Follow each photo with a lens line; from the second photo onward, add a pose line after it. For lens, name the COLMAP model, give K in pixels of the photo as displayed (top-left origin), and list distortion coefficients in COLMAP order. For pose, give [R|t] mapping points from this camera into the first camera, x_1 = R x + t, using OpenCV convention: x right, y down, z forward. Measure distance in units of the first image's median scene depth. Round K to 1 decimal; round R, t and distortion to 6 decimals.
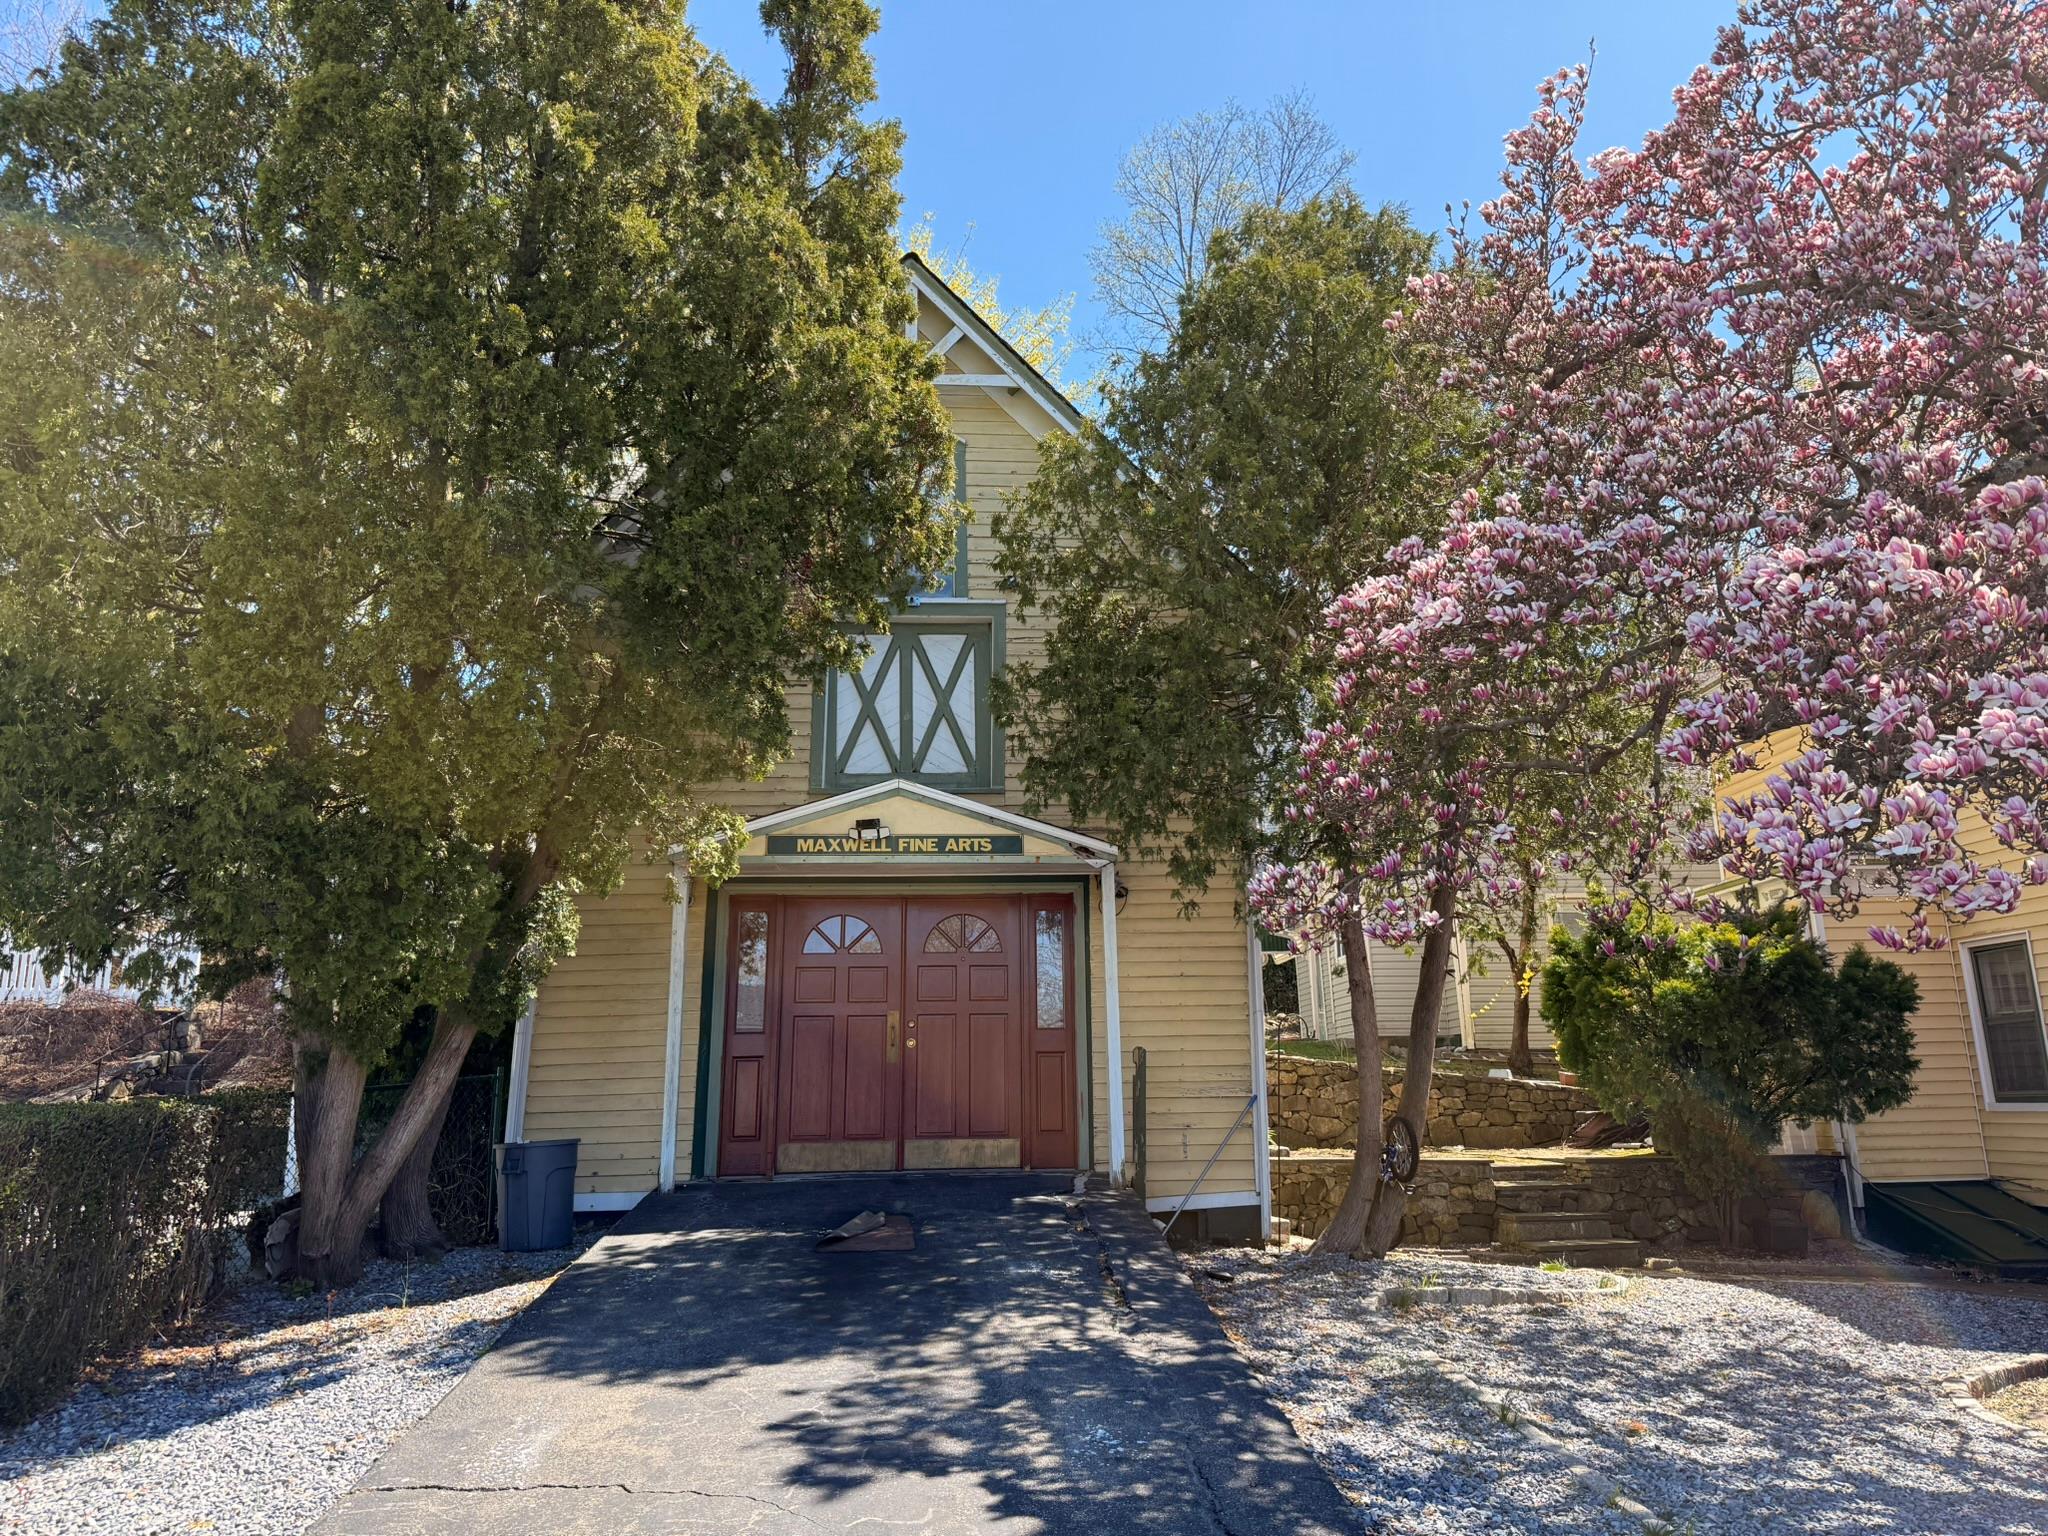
lens RADIAL K [[1419.1, 0, 1022.4], [0, 1419.1, 774.0], [0, 0, 1]] dist [0.003169, -0.012770]
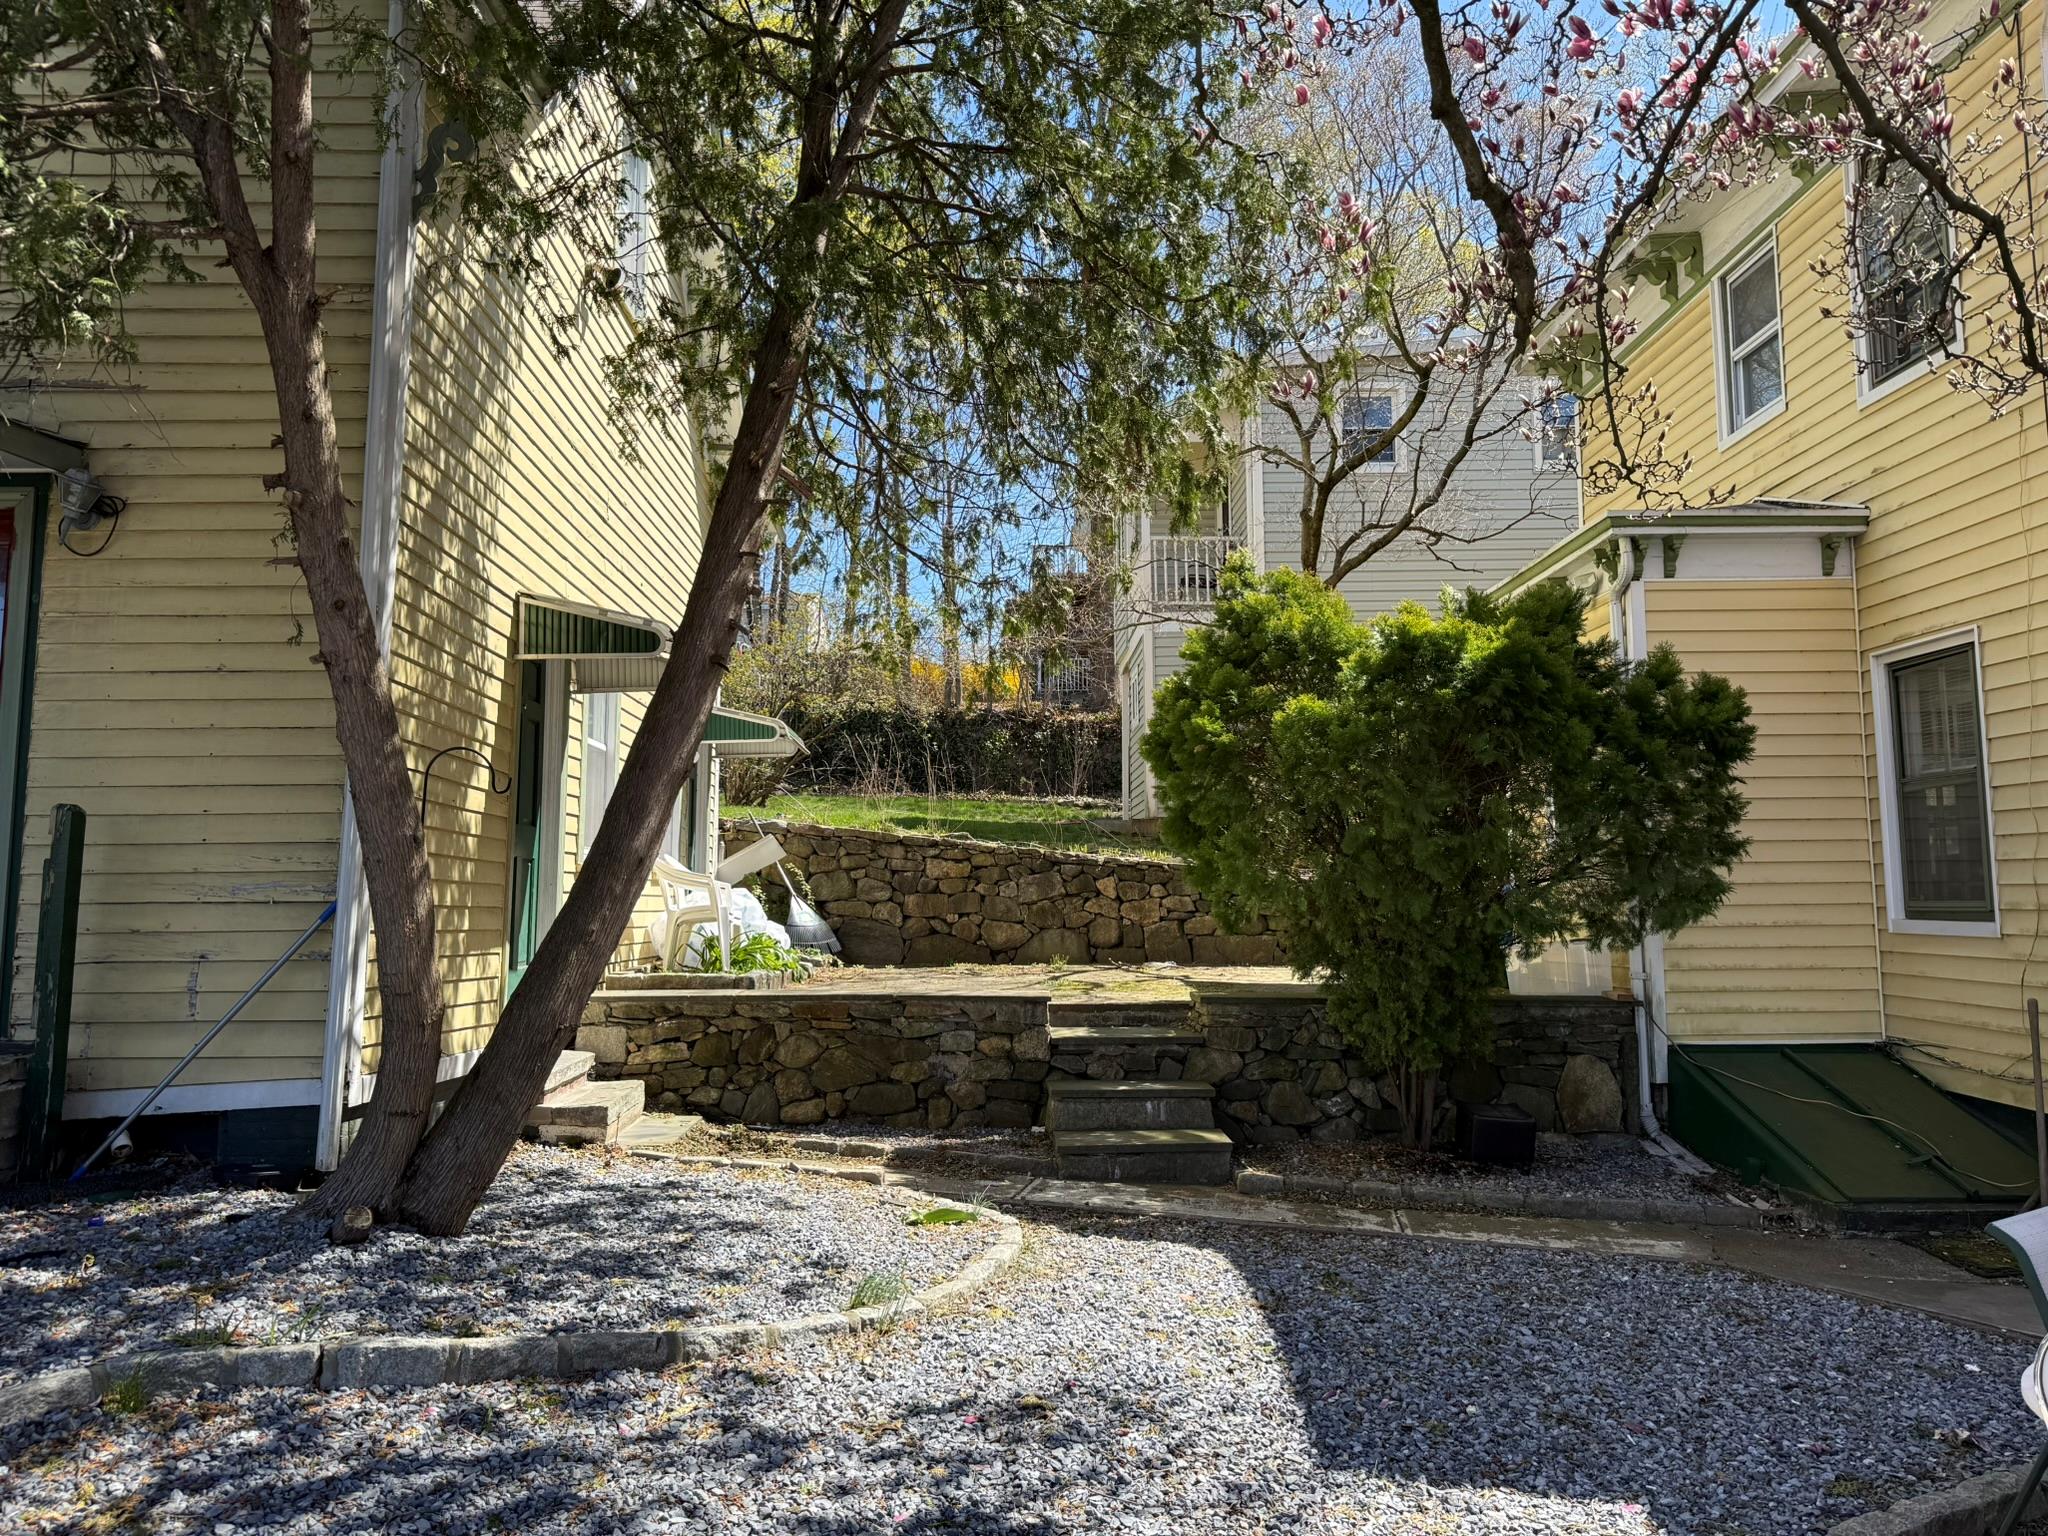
lens RADIAL K [[1419.1, 0, 1024.6], [0, 1419.1, 758.6], [0, 0, 1]] dist [0.003169, -0.012770]
pose [[0.999123, 0.012919, -0.039828, 0.345357], [-0.007769, 0.991891, 0.126851, 0.093568], [0.041143, -0.126430, 0.991122, 0.407970]]
